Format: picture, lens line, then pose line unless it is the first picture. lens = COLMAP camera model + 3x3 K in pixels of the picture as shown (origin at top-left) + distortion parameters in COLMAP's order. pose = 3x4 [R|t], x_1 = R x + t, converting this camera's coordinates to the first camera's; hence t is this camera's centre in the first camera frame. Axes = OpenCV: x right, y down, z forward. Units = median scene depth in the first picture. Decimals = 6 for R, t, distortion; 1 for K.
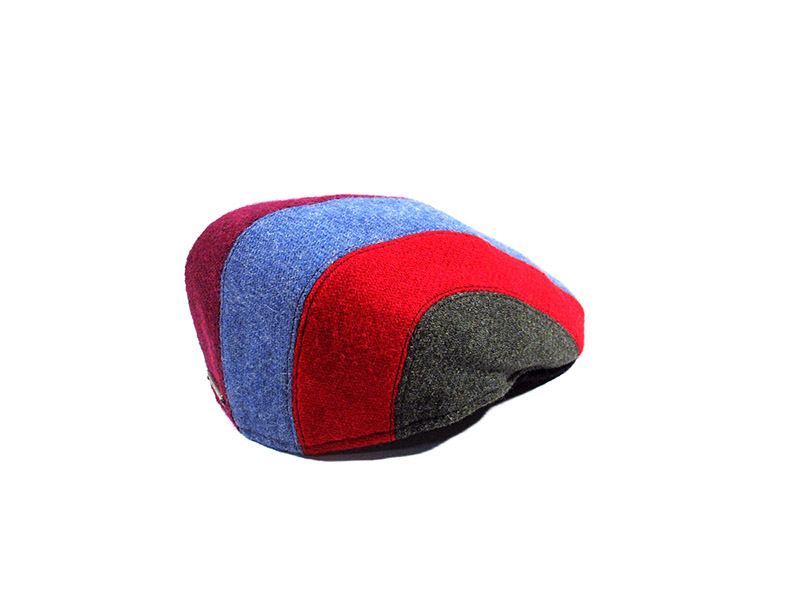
lens RADIAL K [[1126.8, 0, 400.0], [0, 1126.8, 300.0], [0, 0, 1]] dist [-0.019305, -0.010273]
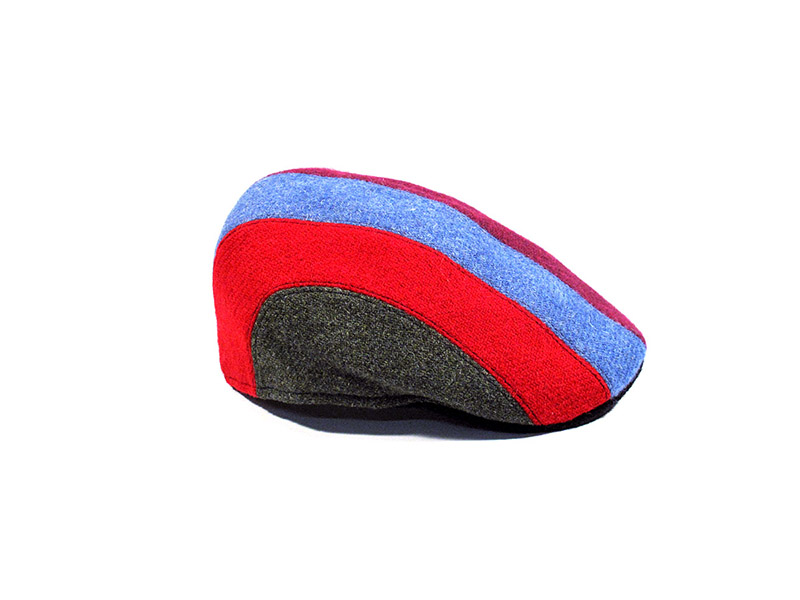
lens RADIAL K [[1126.8, 0, 400.0], [0, 1126.8, 300.0], [0, 0, 1]] dist [-0.019305, -0.010273]
pose [[0.542140, 0.304381, -0.783222, 0.895903], [-0.293619, 0.941953, 0.162827, -0.180950], [0.787319, 0.141694, 0.600043, 0.445724]]
